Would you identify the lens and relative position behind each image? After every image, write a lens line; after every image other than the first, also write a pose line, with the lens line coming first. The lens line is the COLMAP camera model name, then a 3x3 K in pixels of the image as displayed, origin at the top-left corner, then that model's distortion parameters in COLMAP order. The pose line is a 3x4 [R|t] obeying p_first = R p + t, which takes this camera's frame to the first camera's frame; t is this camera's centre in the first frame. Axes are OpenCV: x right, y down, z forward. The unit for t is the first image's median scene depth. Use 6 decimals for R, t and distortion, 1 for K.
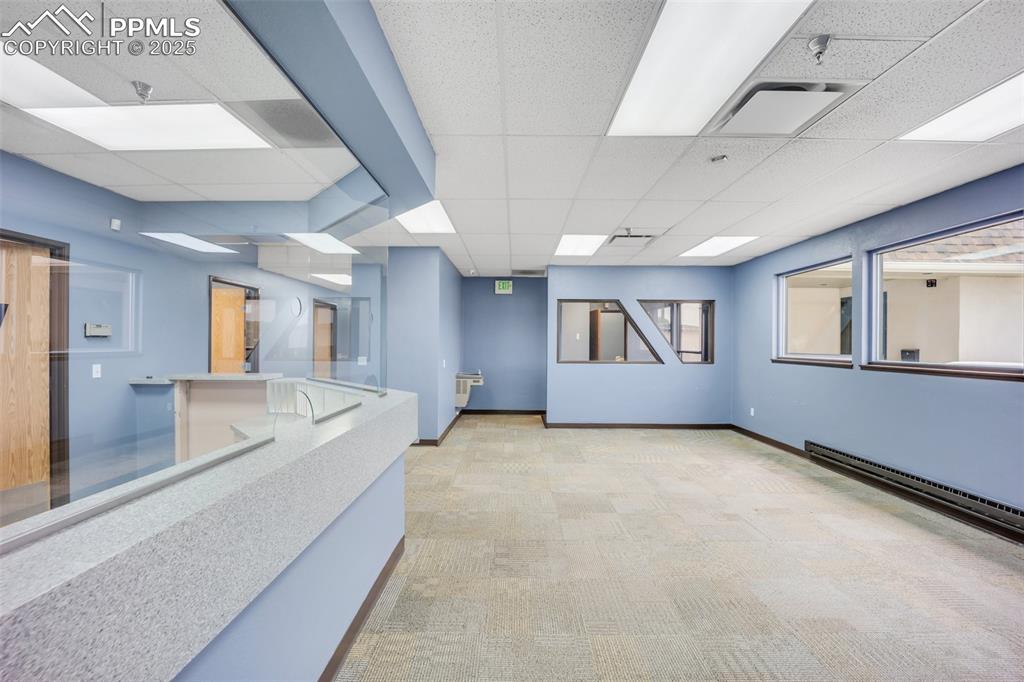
lens RADIAL K [[427.8, 0, 507.7], [0, 427.8, 342.3], [0, 0, 1]] dist [-0.027708, -0.000073]
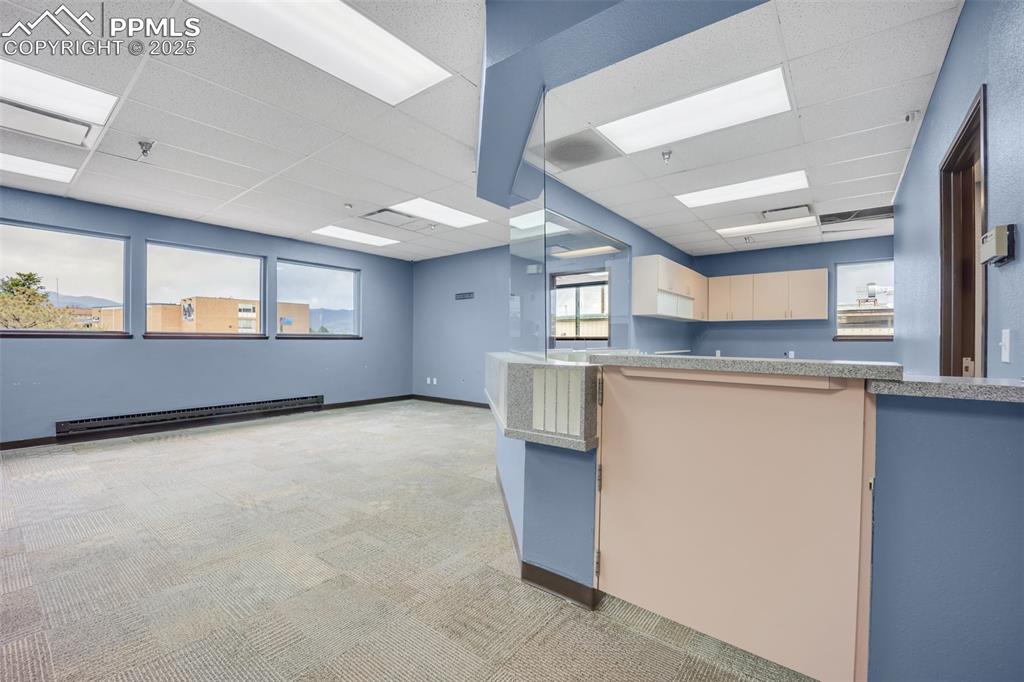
lens RADIAL K [[427.8, 0, 507.7], [0, 427.8, 342.3], [0, 0, 1]] dist [-0.027708, -0.000073]
pose [[-0.790799, -0.014169, 0.611912, -0.721008], [-0.010572, 0.999899, 0.009490, 0.055584], [-0.611984, 0.001035, -0.790869, 1.376259]]
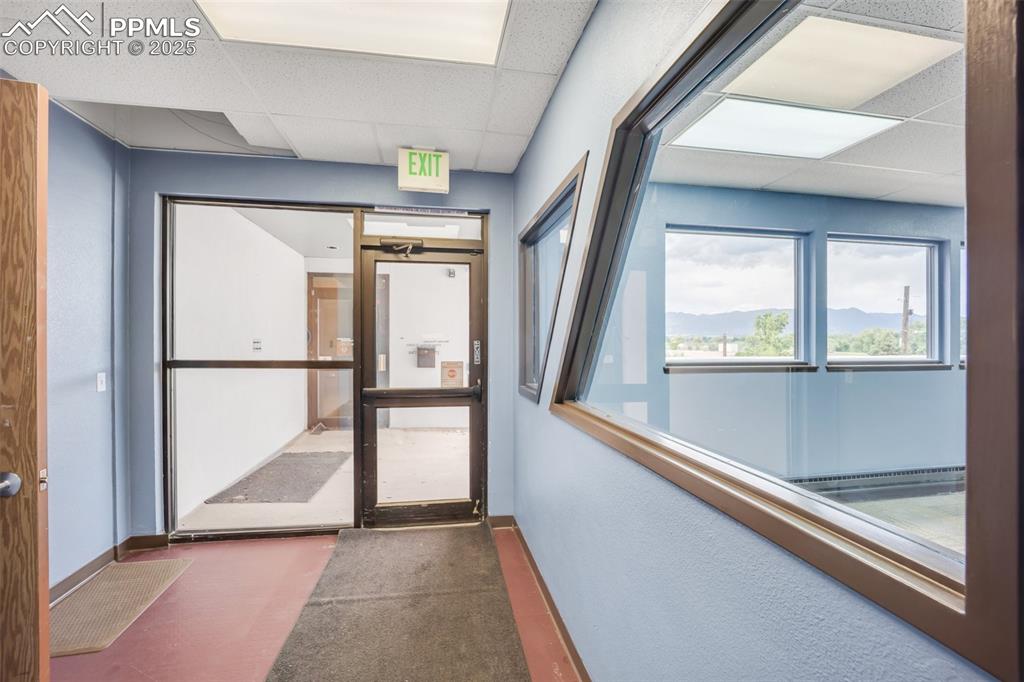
lens RADIAL K [[427.8, 0, 507.7], [0, 427.8, 342.3], [0, 0, 1]] dist [-0.027708, -0.000073]
pose [[-0.181546, -0.011594, 0.983314, 0.138449], [-0.006722, 0.999922, 0.010549, 0.001462], [-0.983360, -0.004695, -0.181609, 1.874868]]
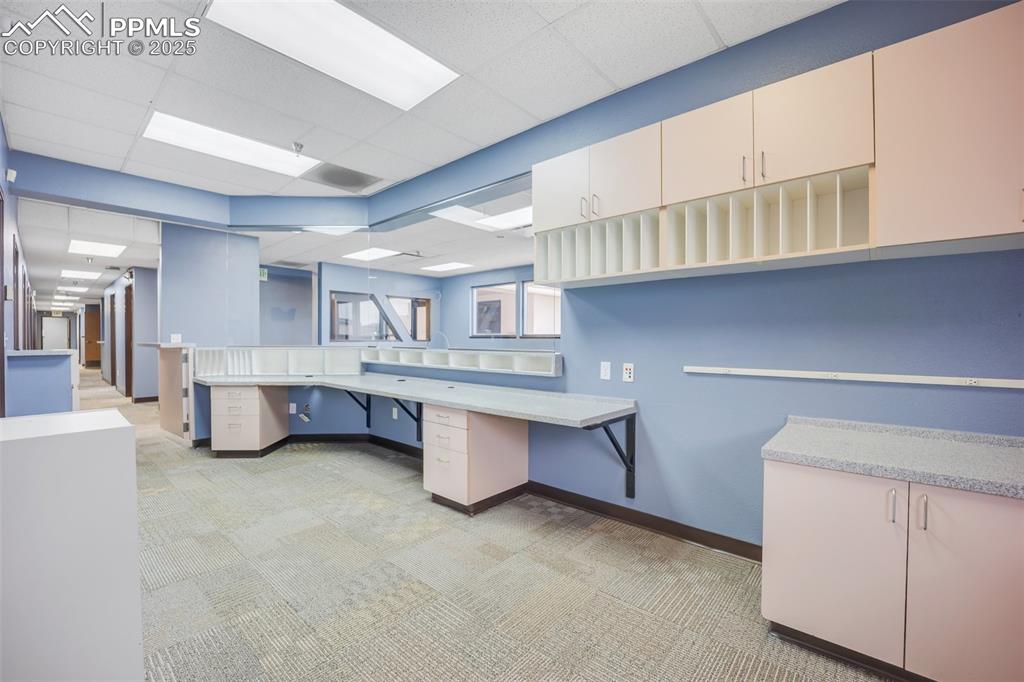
lens RADIAL K [[427.8, 0, 507.7], [0, 427.8, 342.3], [0, 0, 1]] dist [-0.027708, -0.000073]
pose [[0.656235, -0.012035, 0.754461, -0.804874], [0.002878, 0.999905, 0.013447, 0.057727], [-0.754551, -0.006653, 0.656208, -0.335365]]
